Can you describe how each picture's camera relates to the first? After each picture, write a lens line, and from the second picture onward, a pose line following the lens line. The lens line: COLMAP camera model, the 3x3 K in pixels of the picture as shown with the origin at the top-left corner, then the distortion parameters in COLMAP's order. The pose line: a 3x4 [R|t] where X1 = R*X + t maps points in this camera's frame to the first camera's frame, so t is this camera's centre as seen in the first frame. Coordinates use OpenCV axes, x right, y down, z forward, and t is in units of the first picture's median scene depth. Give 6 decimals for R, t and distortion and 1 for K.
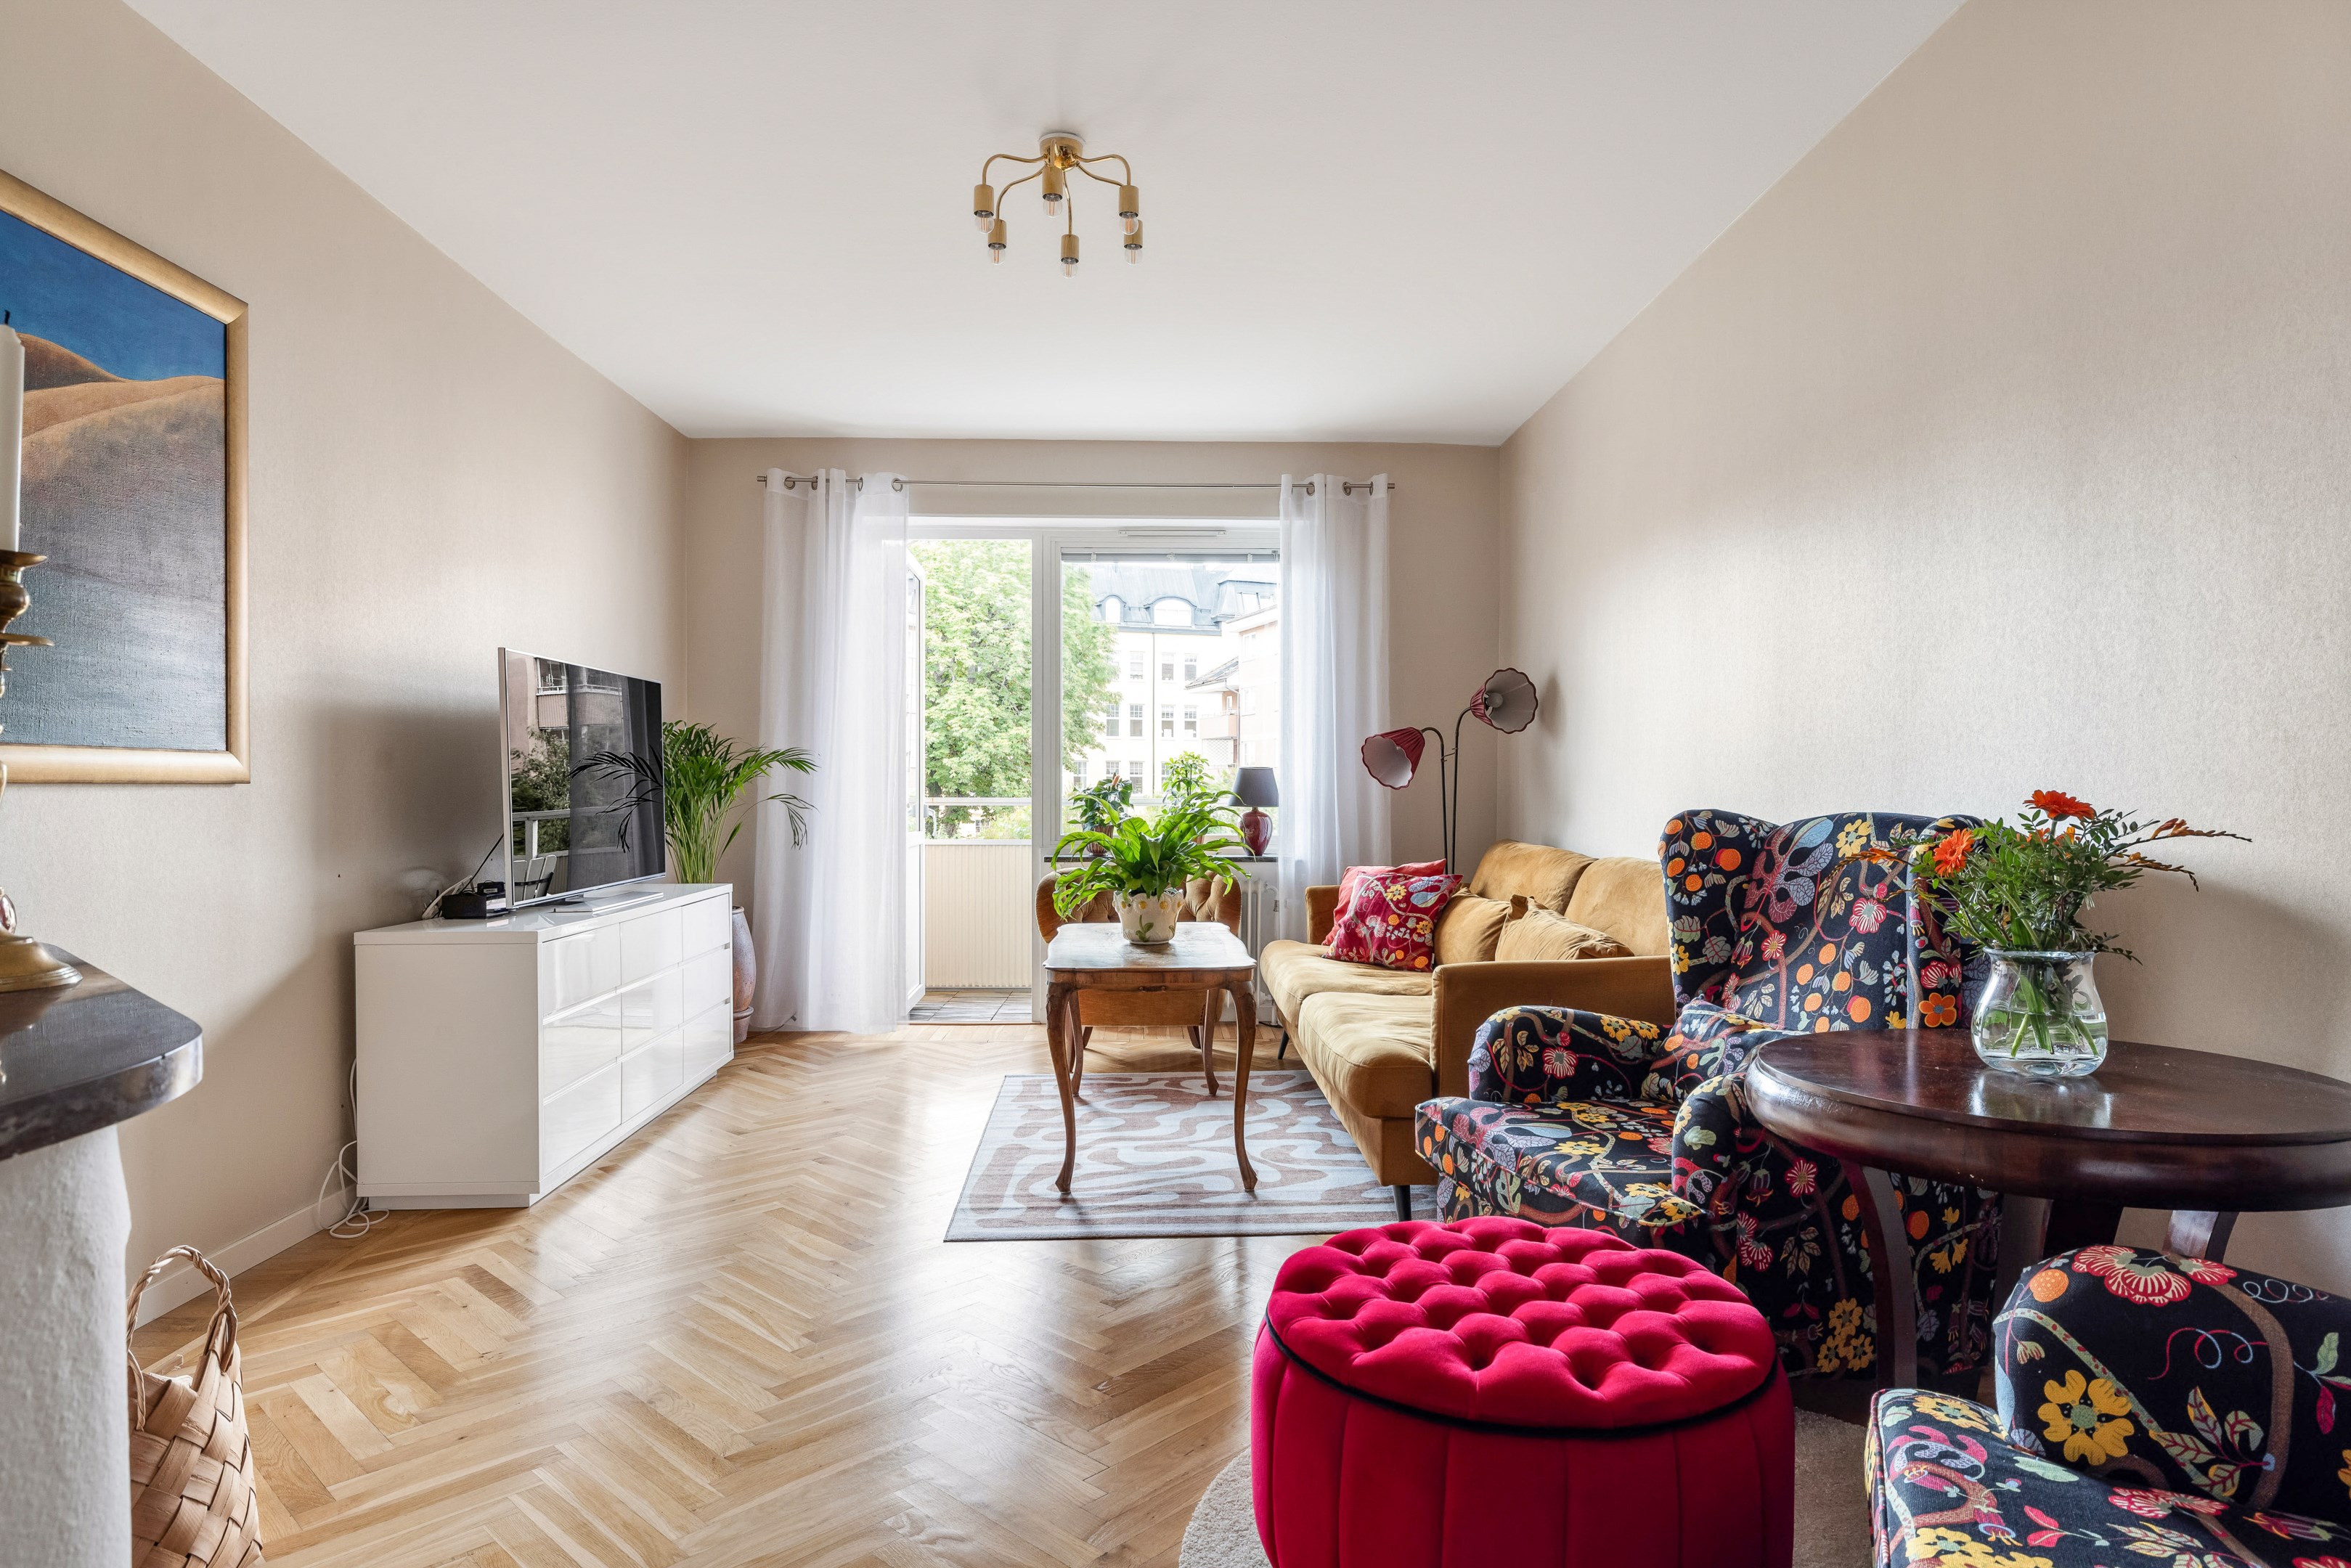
lens RADIAL K [[1335.1, 0, 1182.9], [0, 1335.1, 810.2], [0, 0, 1]] dist [-0.000435, 0.000595]
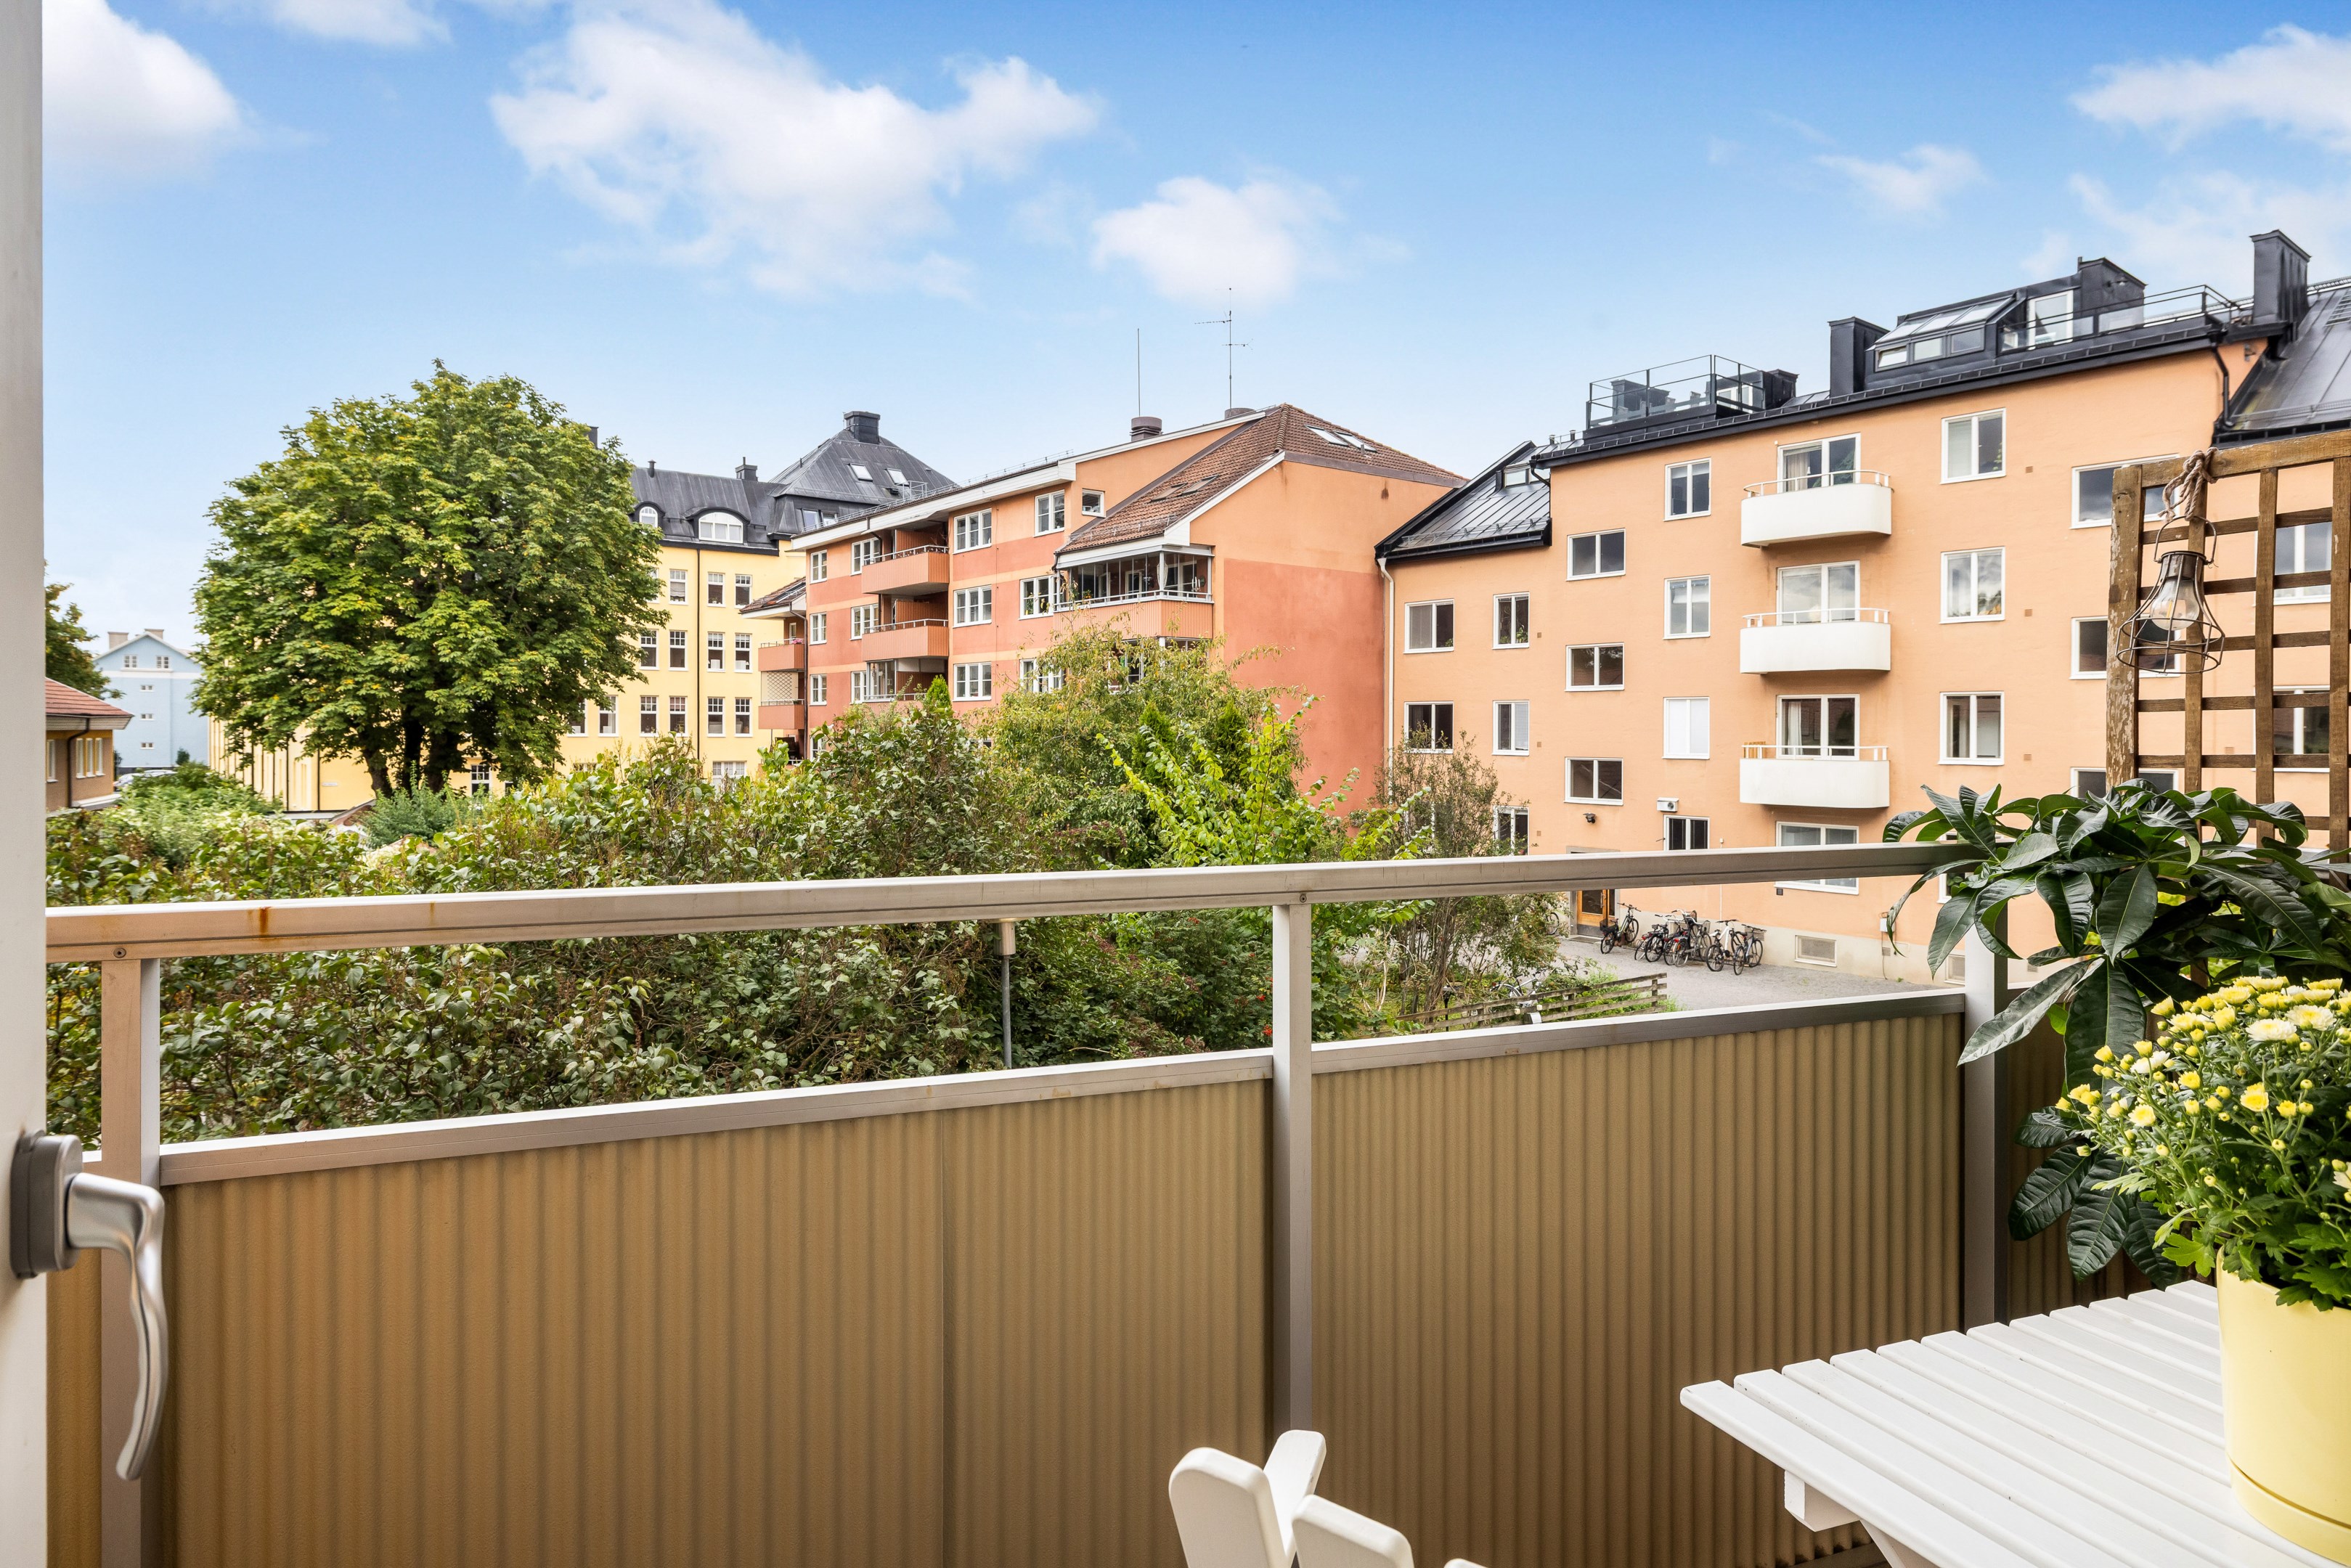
lens RADIAL K [[1341.9, 0, 1176.2], [0, 1341.9, 728.3], [0, 0, 1]] dist [-0.002105, 0.002174]
pose [[0.945936, 0.000159, 0.324354, -0.205747], [0.004316, 0.999905, -0.013076, -0.047870], [-0.324326, 0.013769, 0.945845, 1.266836]]
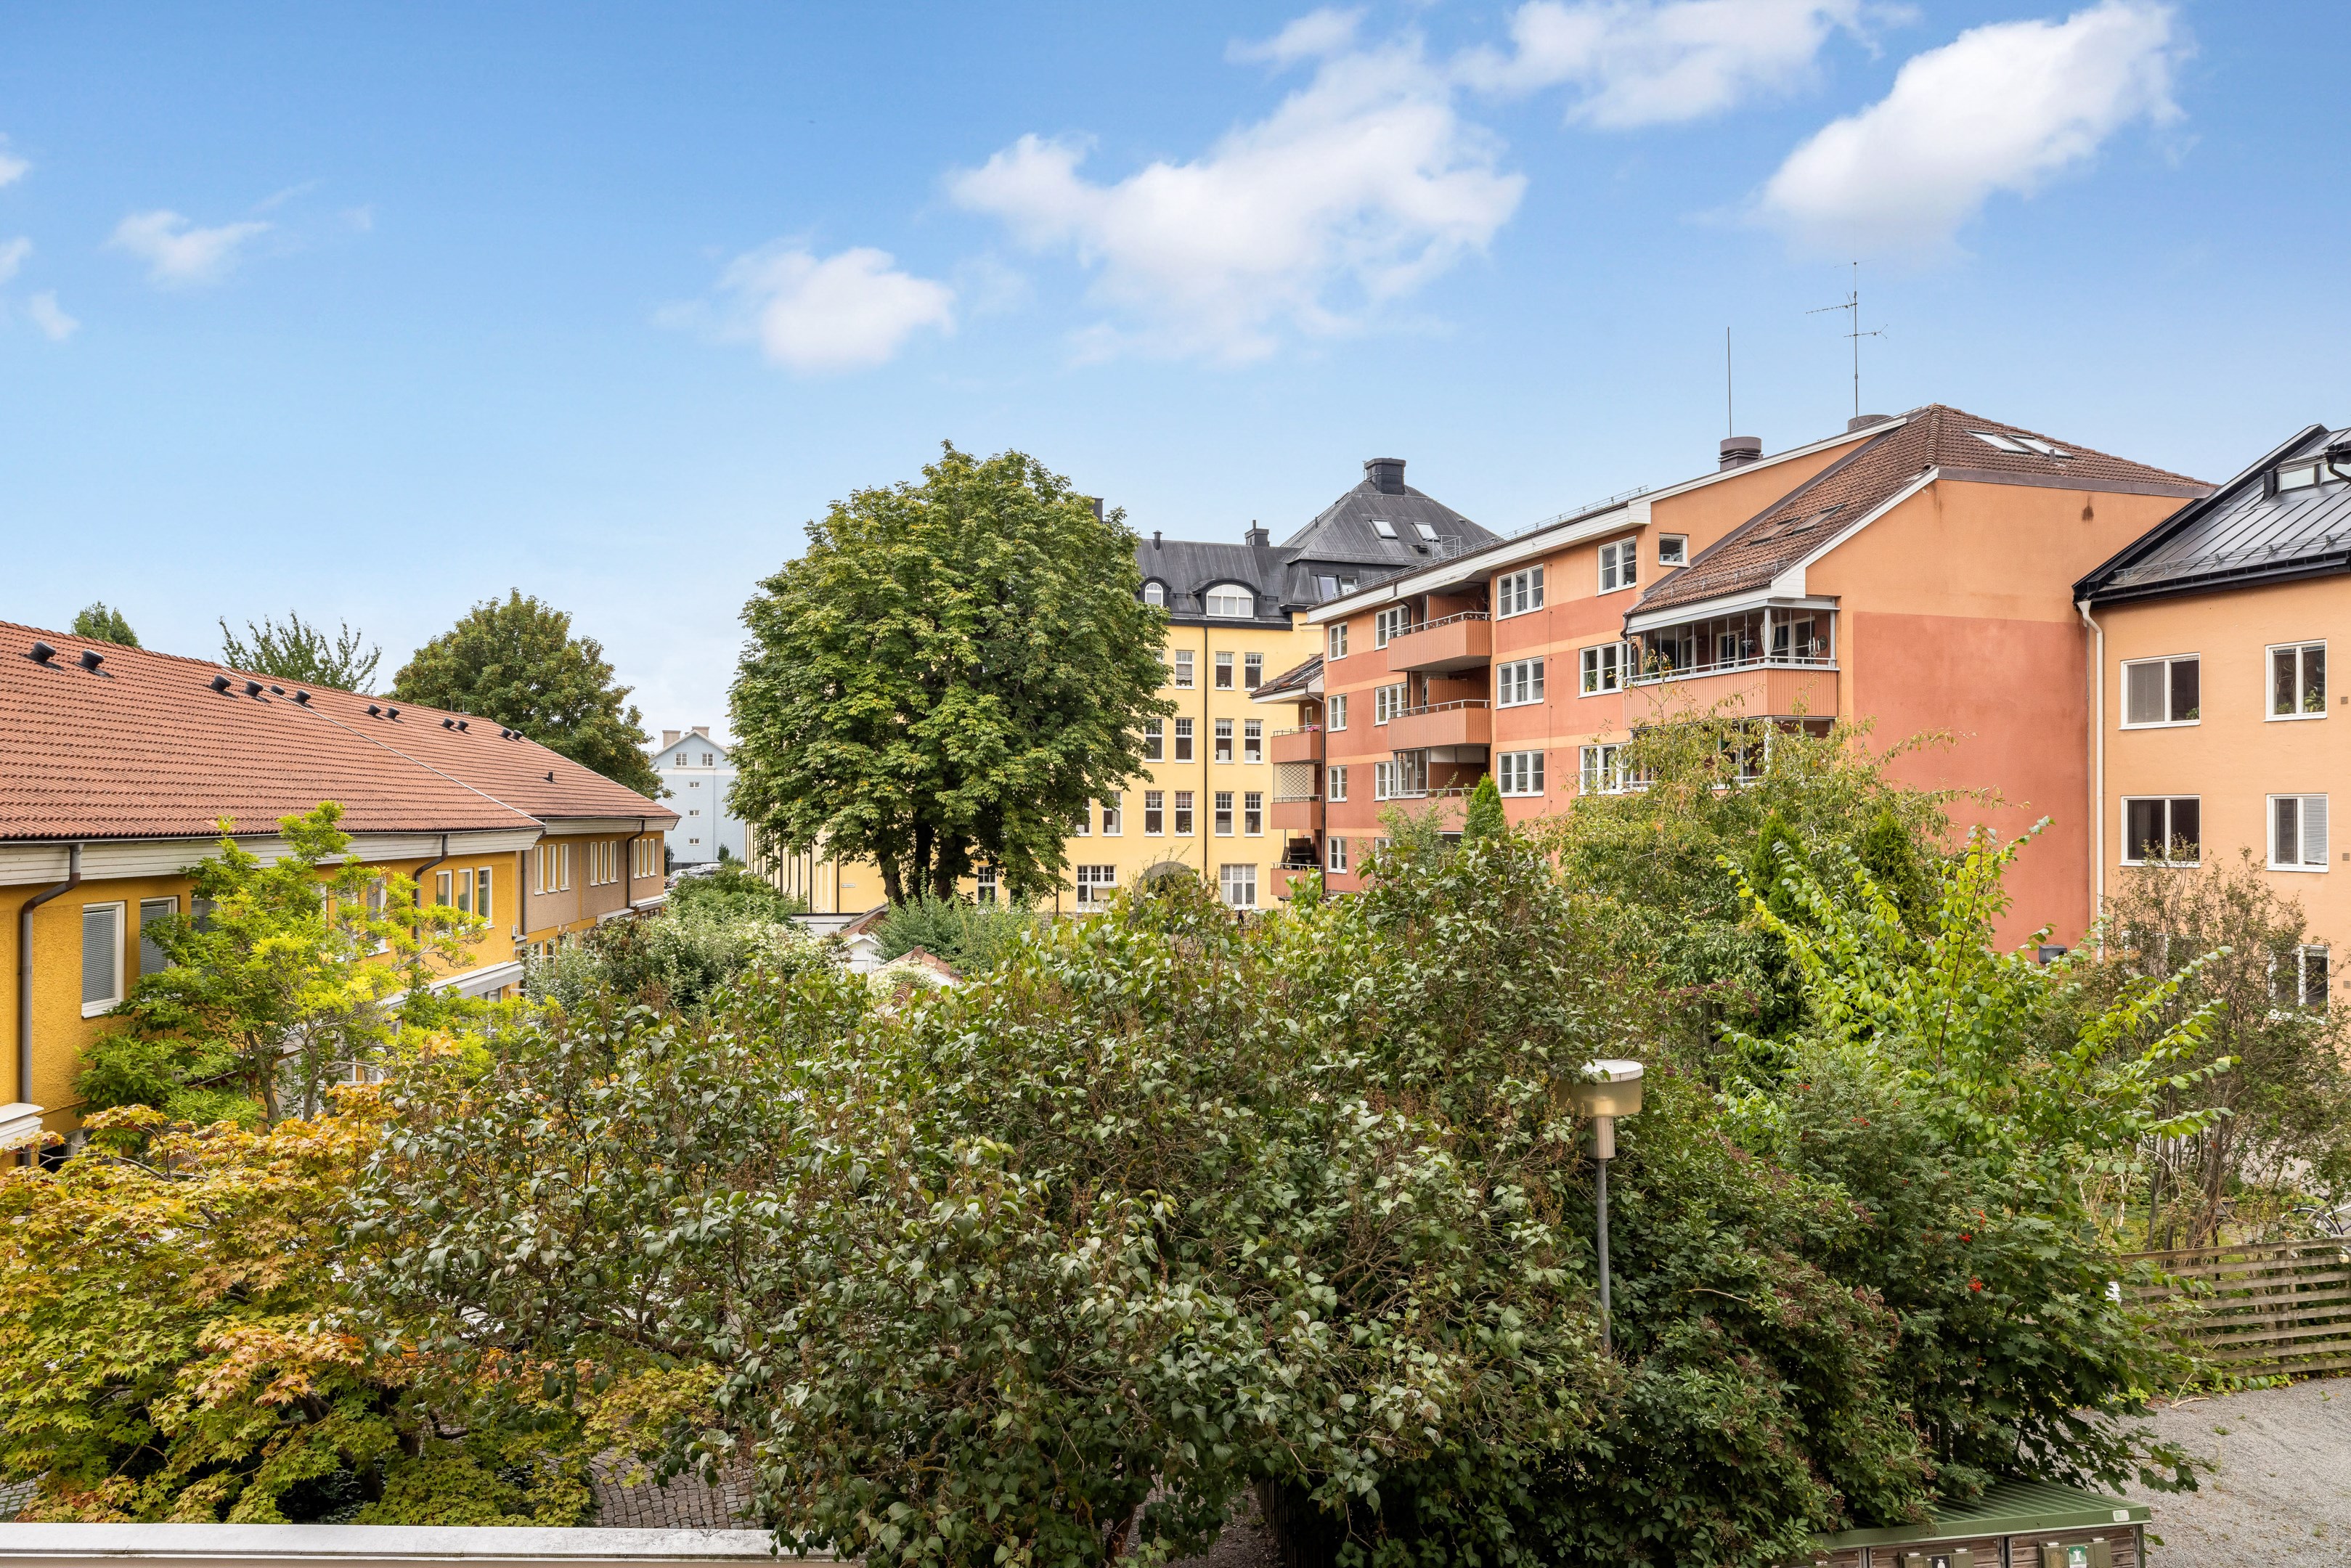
lens RADIAL K [[1582.5, 0, 1175.5], [0, 1582.5, 784.0], [0, 0, 1]] dist [-0.004791, 0.001161]
pose [[0.999565, -0.001082, -0.029477, -0.232220], [-0.000045, 0.999271, -0.038190, -0.099968], [0.029496, 0.038174, 0.998836, 1.431408]]
